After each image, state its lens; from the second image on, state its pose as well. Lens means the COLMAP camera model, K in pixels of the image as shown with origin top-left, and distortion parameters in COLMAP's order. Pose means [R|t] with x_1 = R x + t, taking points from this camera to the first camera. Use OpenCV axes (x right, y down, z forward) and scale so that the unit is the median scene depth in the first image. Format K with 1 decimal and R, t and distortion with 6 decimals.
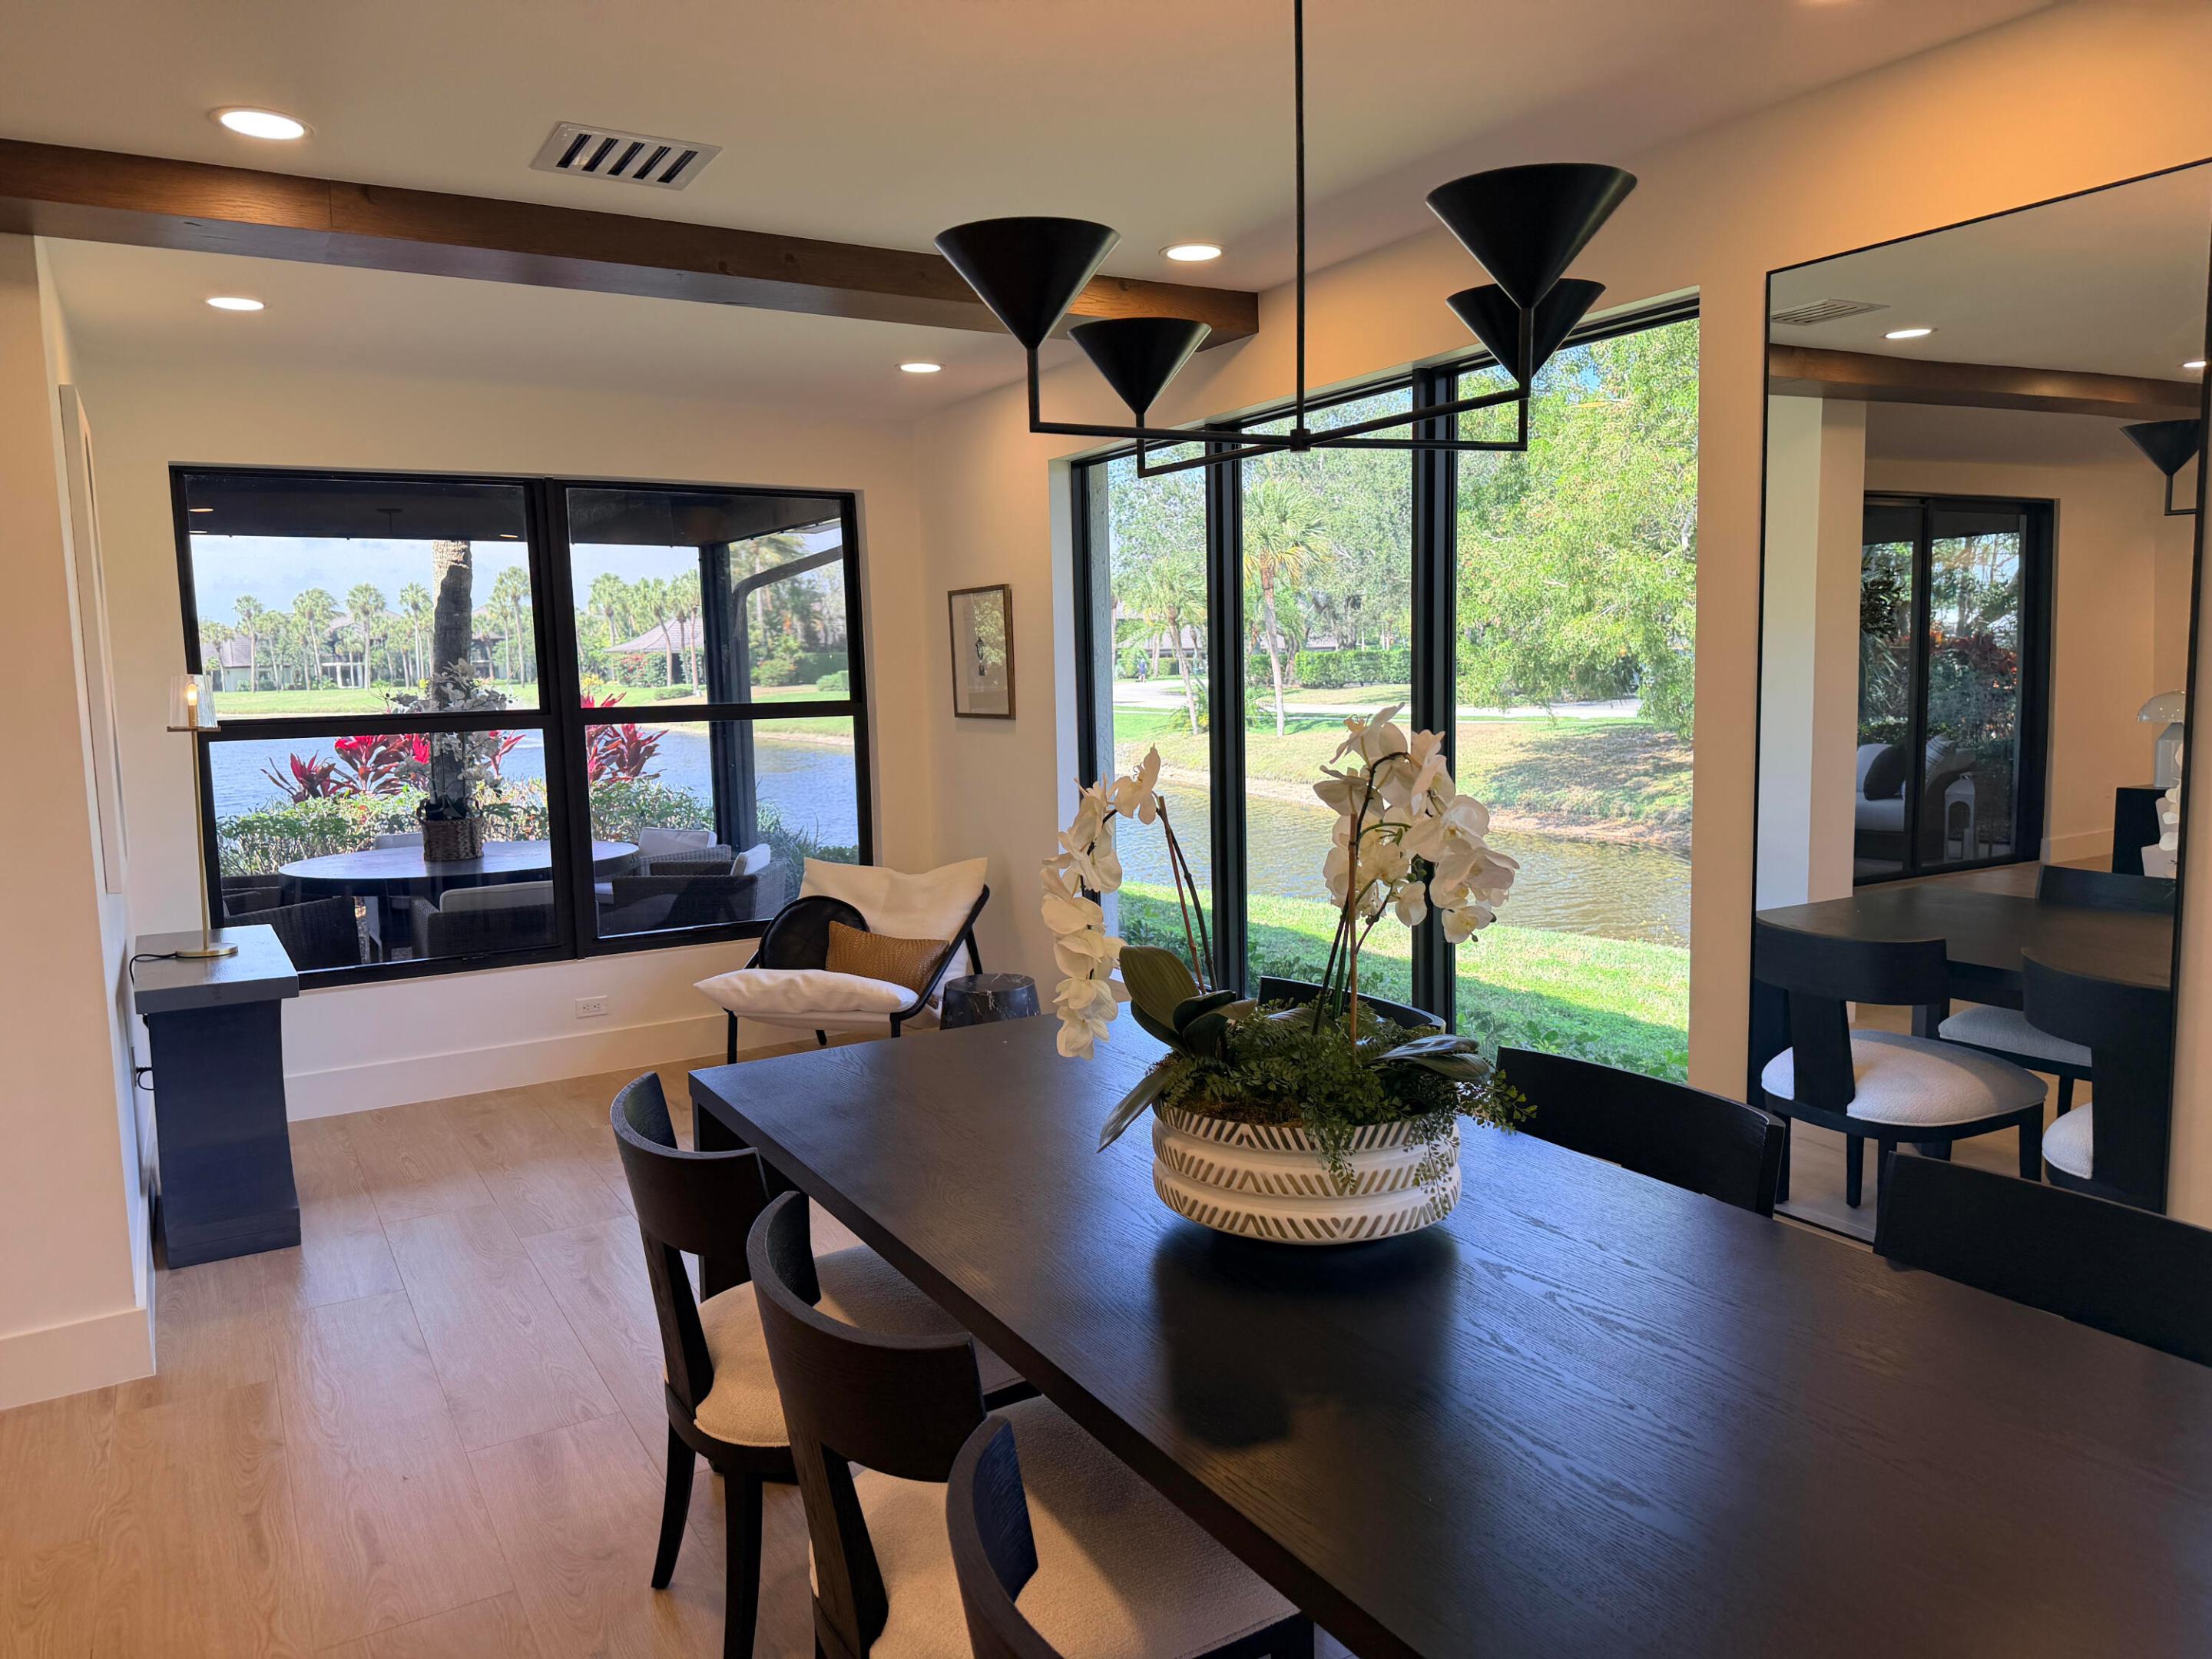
lens RADIAL K [[1532.2, 0, 1104.9], [0, 1532.2, 811.0], [0, 0, 1]] dist [0.169428, -0.208853]
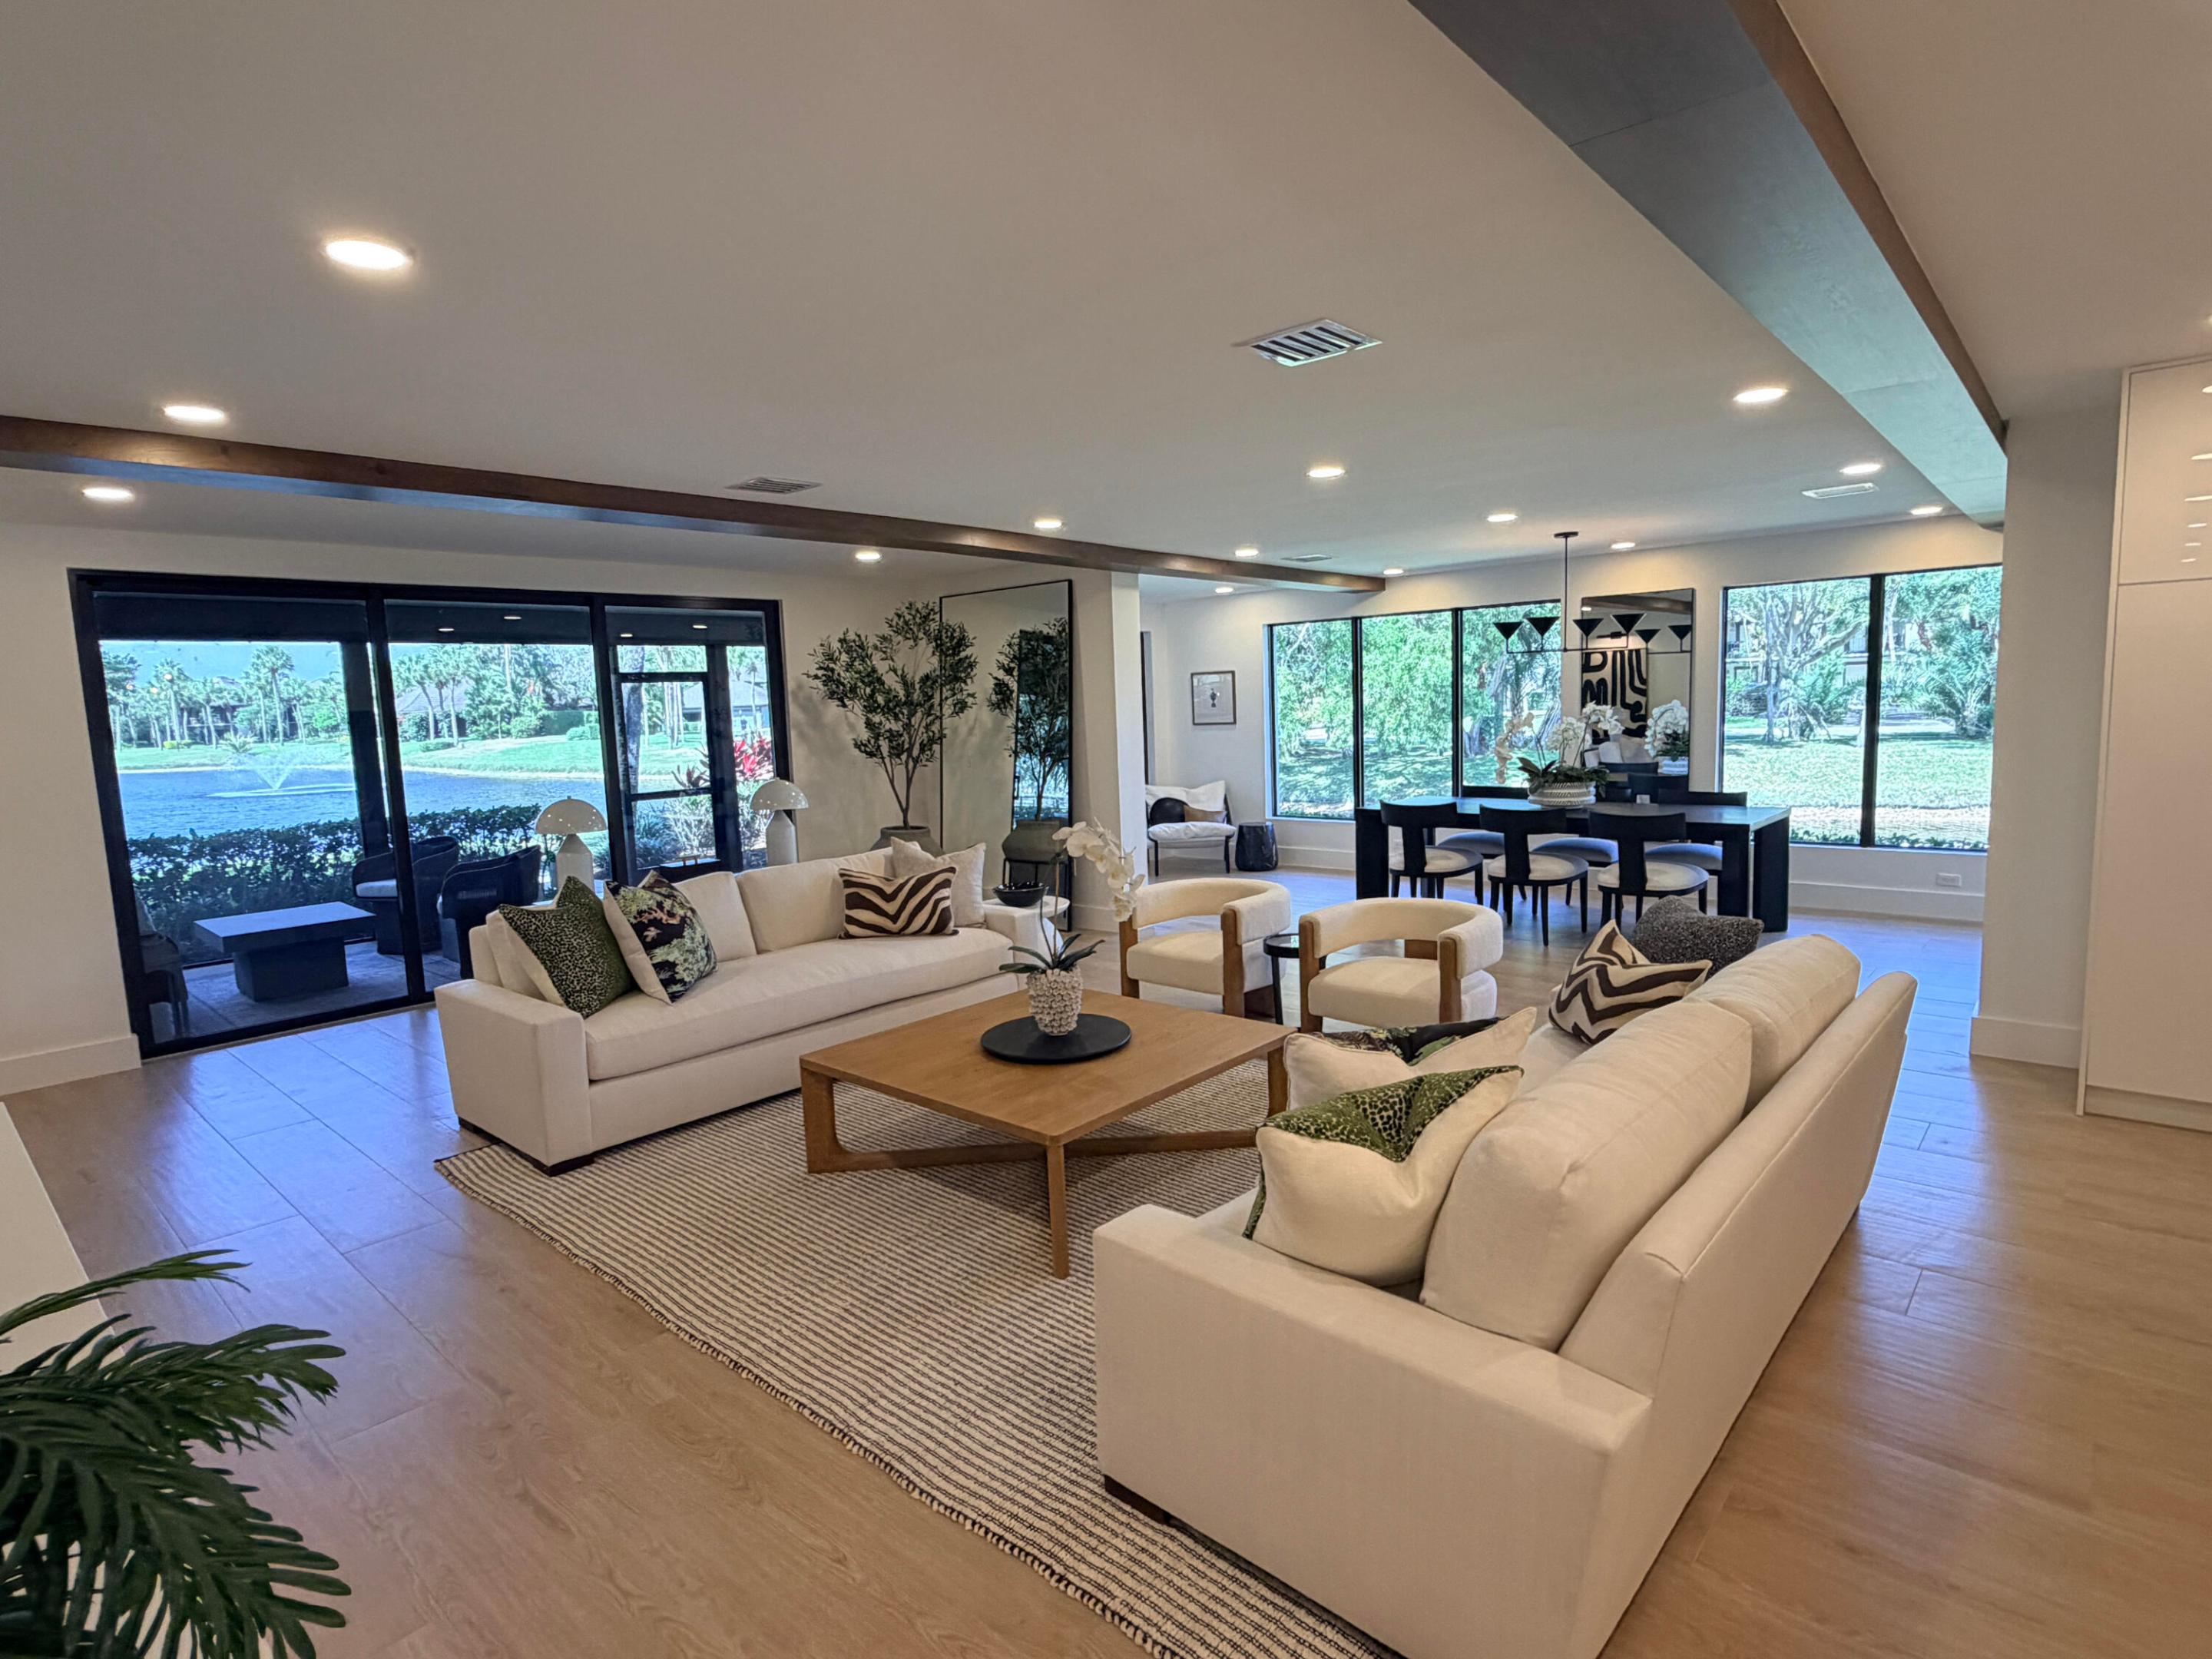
lens RADIAL K [[1144.1, 0, 1088.7], [0, 1144.1, 832.2], [0, 0, 1]] dist [-0.003380, 0.000296]
pose [[0.957478, -0.044962, 0.284980, -0.528861], [0.042794, 0.998988, 0.013834, 0.051036], [-0.285314, -0.001050, 0.958434, -0.460288]]
